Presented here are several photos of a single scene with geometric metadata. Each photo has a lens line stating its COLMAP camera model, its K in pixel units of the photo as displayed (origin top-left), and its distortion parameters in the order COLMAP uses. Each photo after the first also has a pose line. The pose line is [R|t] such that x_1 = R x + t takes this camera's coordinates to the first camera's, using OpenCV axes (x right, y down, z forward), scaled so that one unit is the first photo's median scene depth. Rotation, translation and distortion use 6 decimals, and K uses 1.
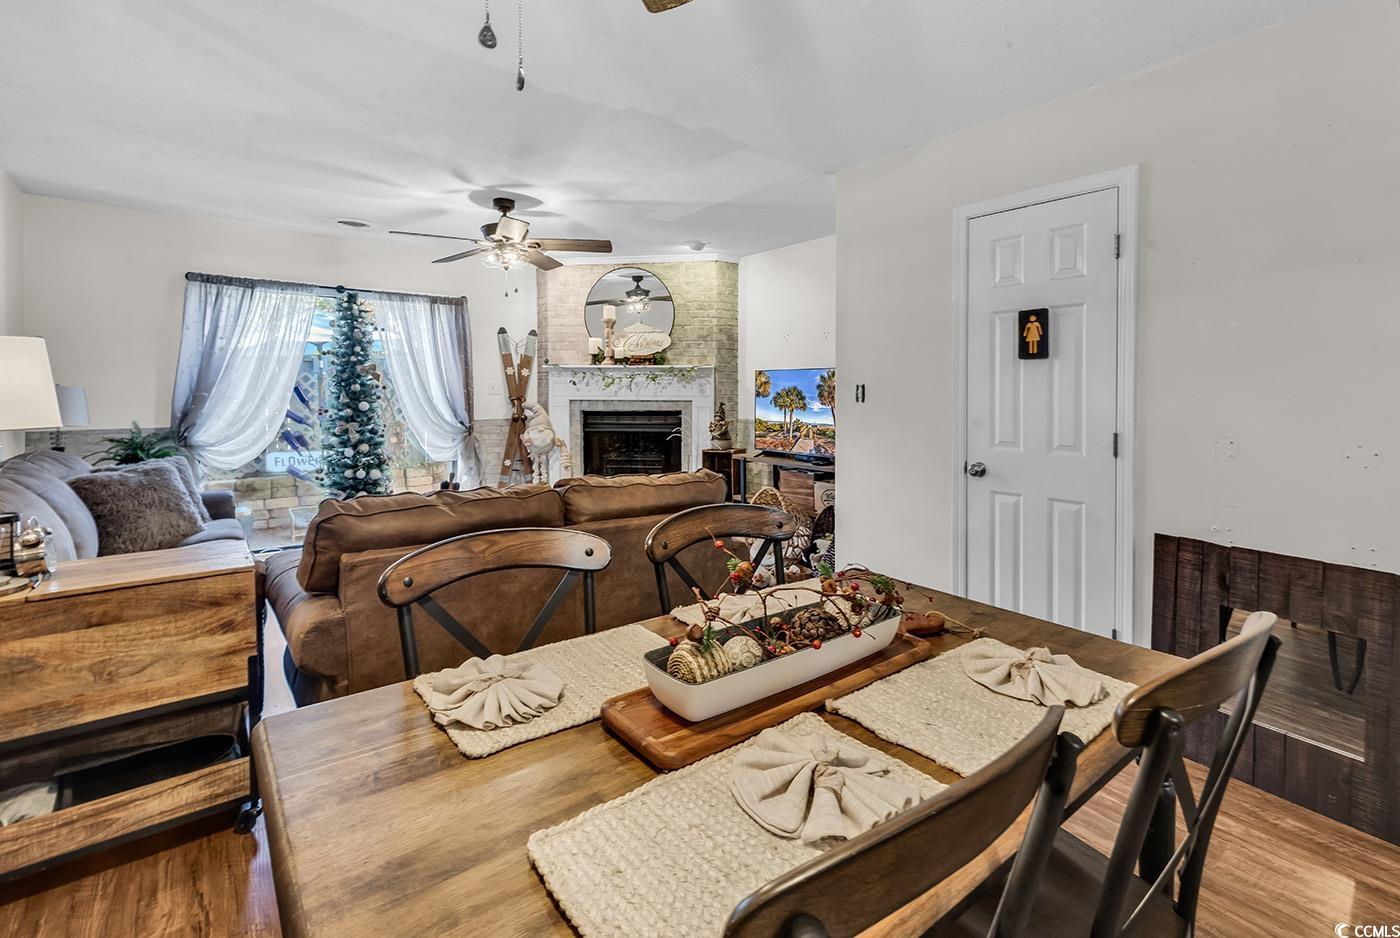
lens RADIAL K [[659.2, 0, 719.9], [0, 659.2, 412.8], [0, 0, 1]] dist [0.004894, -0.000612]
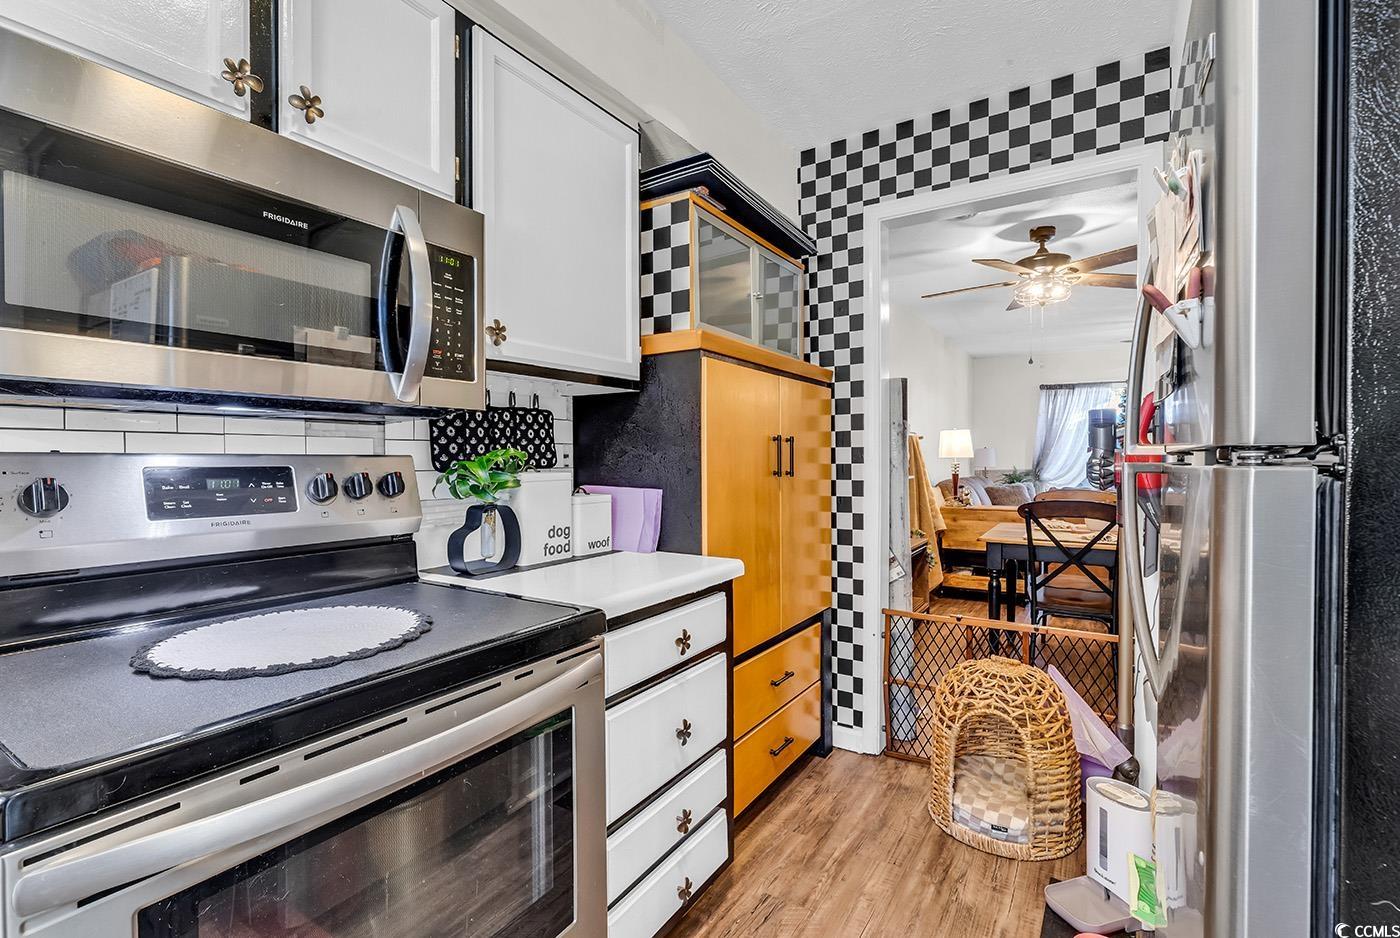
lens RADIAL K [[629.7, 0, 682.1], [0, 629.7, 461.5], [0, 0, 1]] dist [0.009014, -0.001490]
pose [[0.323611, -0.000712, -0.946190, 0.472113], [-0.025206, 0.999638, -0.009373, 0.036284], [0.945854, 0.026883, 0.323476, -0.444674]]
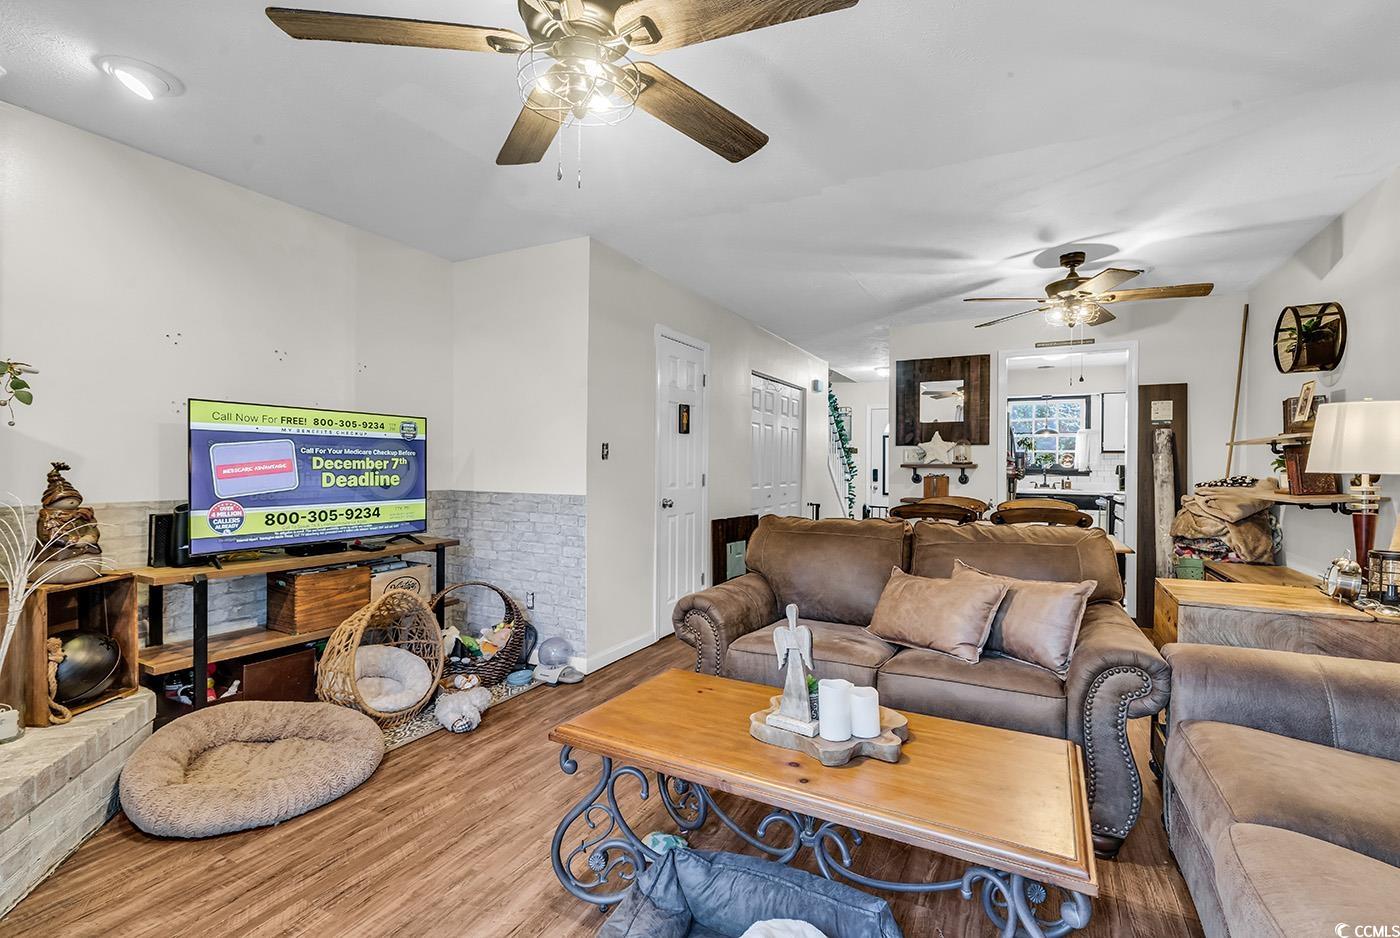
lens RADIAL K [[629.7, 0, 698.9], [0, 629.7, 473.7], [0, 0, 1]] dist [0.009014, -0.001490]
pose [[-0.397907, -0.013834, 0.917322, -0.573882], [0.025698, 0.999326, 0.026217, -0.011384], [-0.917066, 0.034005, -0.397283, 0.899221]]
